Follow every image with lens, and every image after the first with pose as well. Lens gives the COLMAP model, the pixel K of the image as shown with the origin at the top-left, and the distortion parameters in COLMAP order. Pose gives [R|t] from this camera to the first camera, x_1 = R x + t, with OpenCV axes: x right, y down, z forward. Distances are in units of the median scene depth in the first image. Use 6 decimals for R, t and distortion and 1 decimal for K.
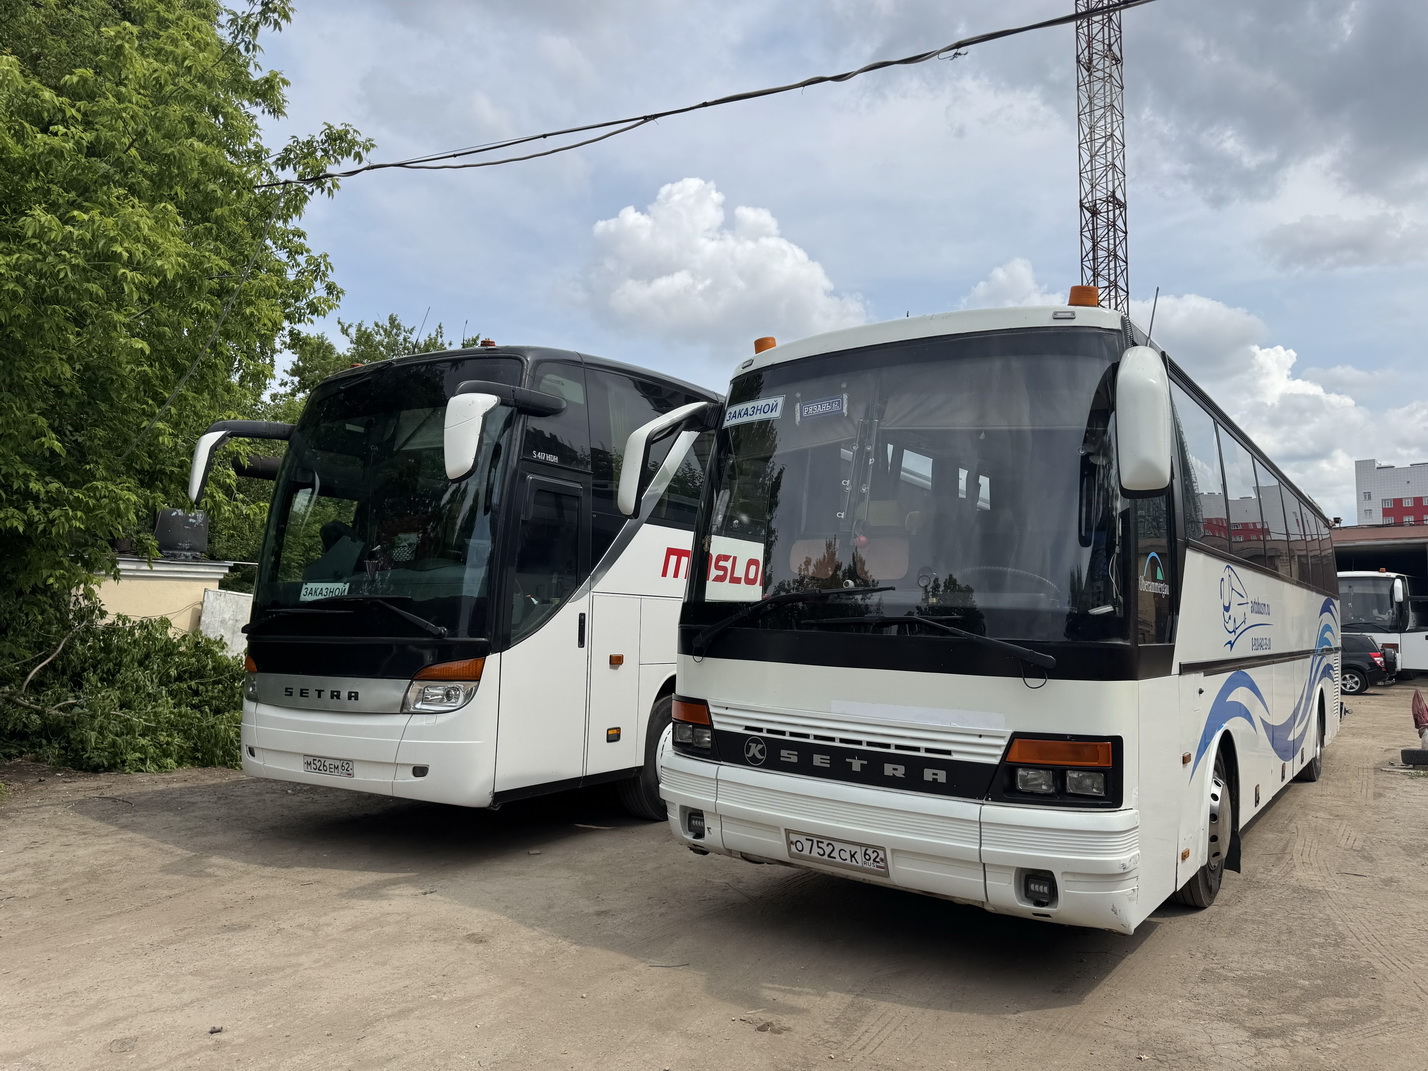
lens RADIAL K [[993.7, 0, 707.4], [0, 993.7, 538.5], [0, 0, 1]] dist [0.049038, -0.074866]
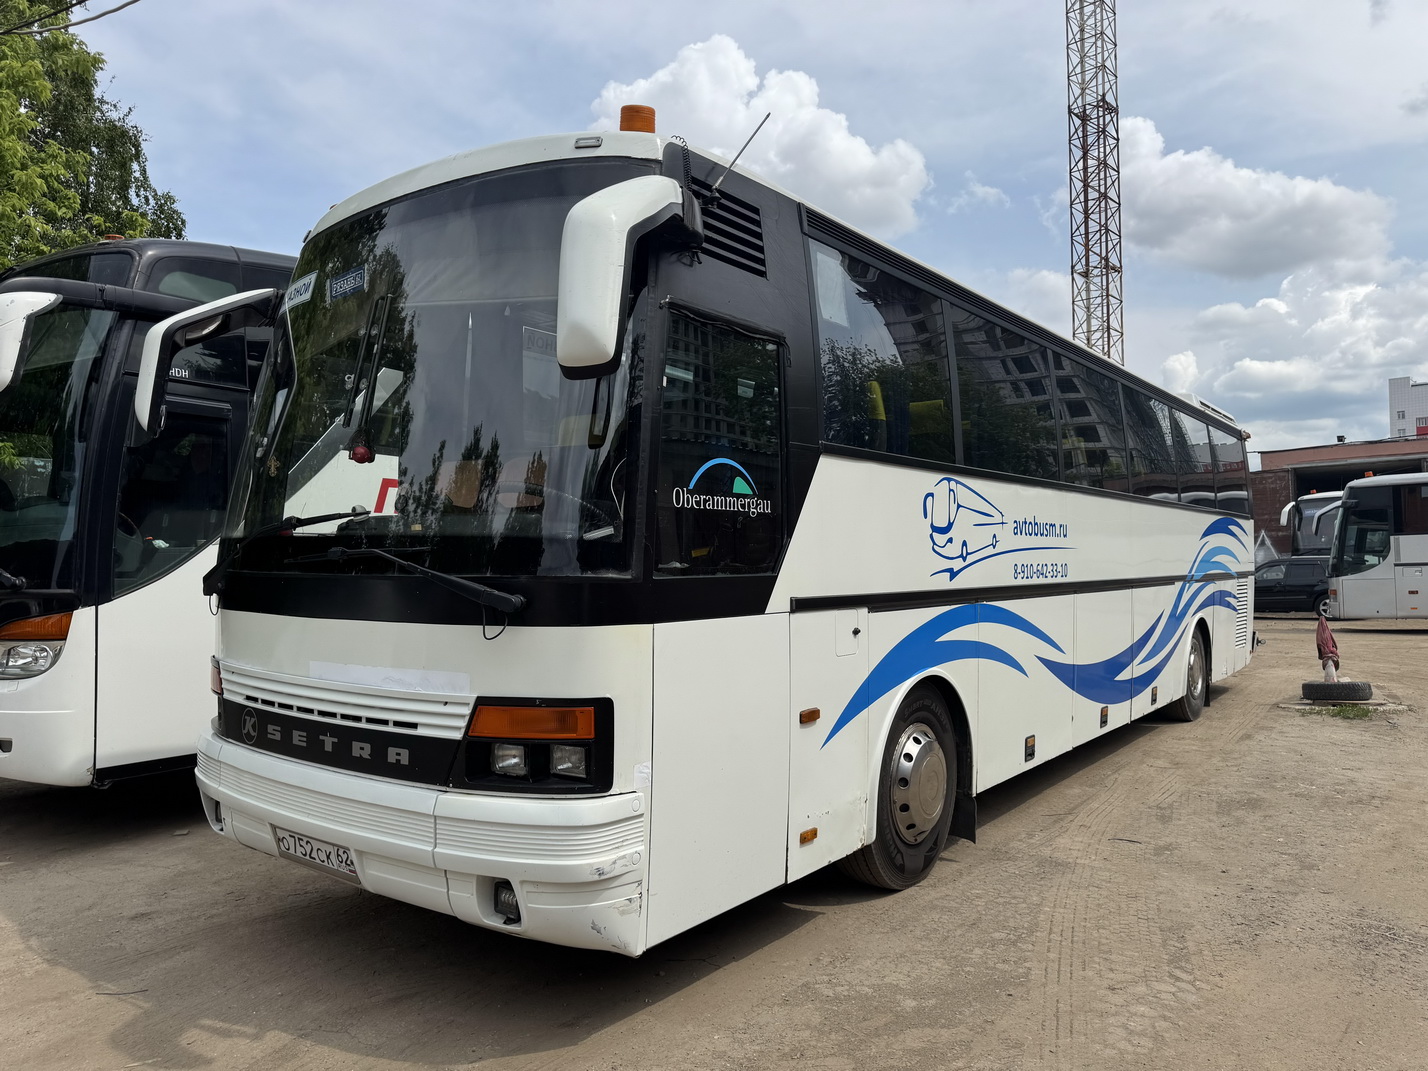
lens RADIAL K [[1017.5, 0, 712.0], [0, 1017.5, 539.9], [0, 0, 1]] dist [0.006499, -0.005709]
pose [[0.999548, -0.028251, -0.010246, 0.238783], [0.028810, 0.997820, 0.059375, 0.016604], [0.008546, -0.059643, 0.998183, 0.115704]]
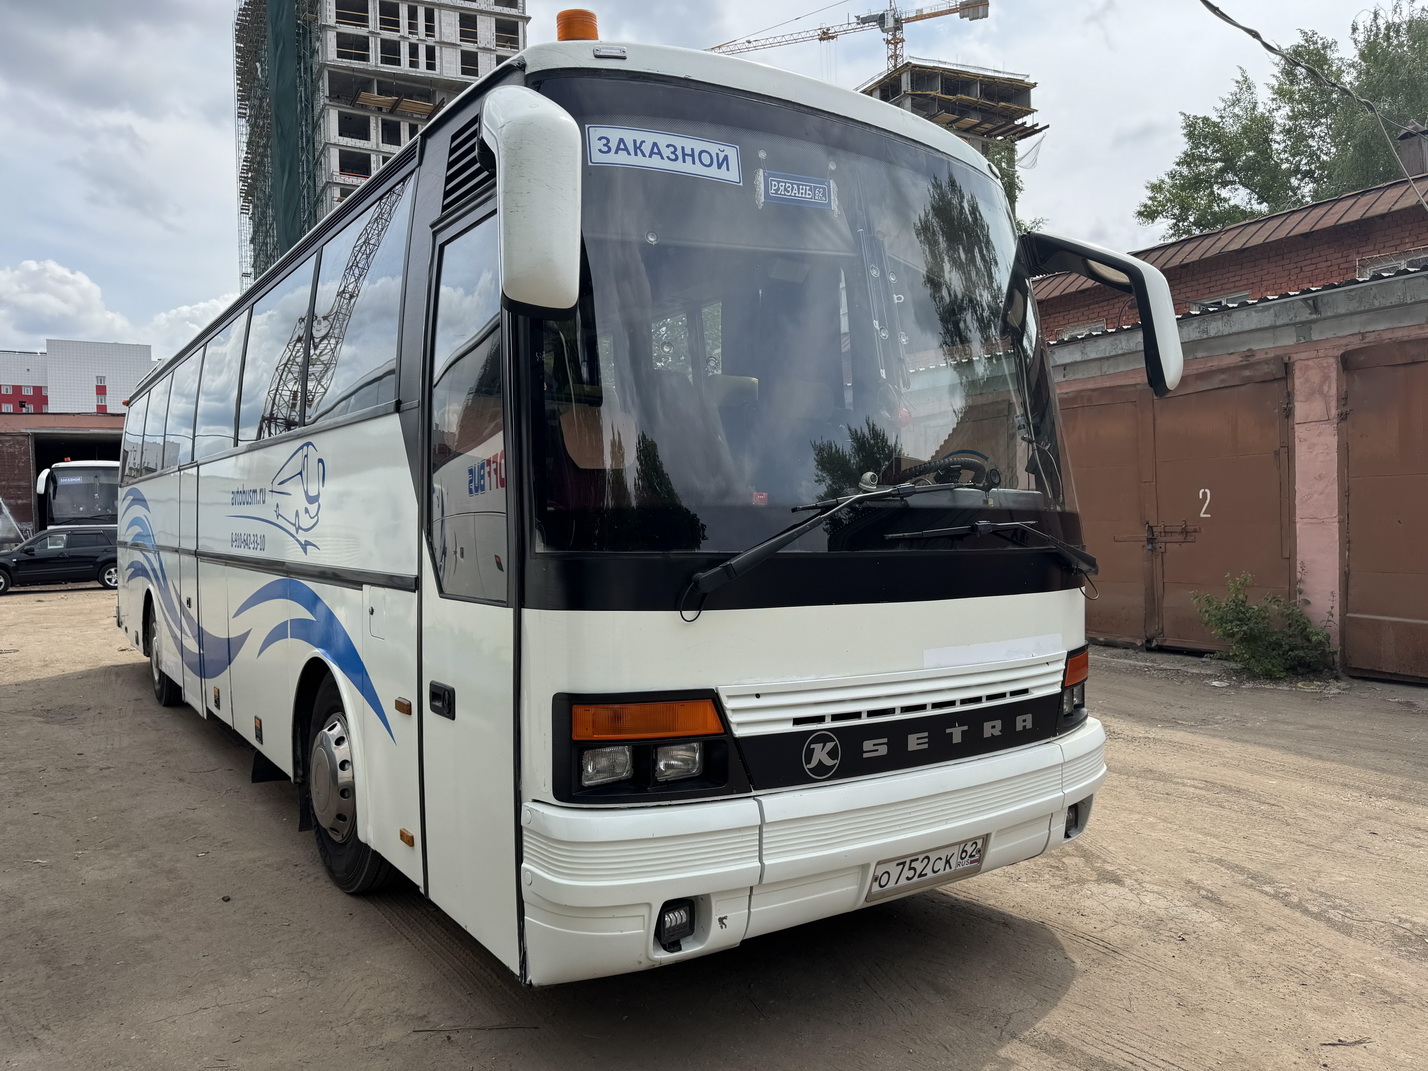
lens RADIAL K [[1013.8, 0, 714.4], [0, 1013.8, 545.1], [0, 0, 1]] dist [0.008549, -0.007165]
pose [[0.317773, -0.045013, 0.947098, -0.299339], [-0.064719, 0.995513, 0.069029, 0.028317], [-0.945956, -0.083230, 0.313434, 0.489210]]
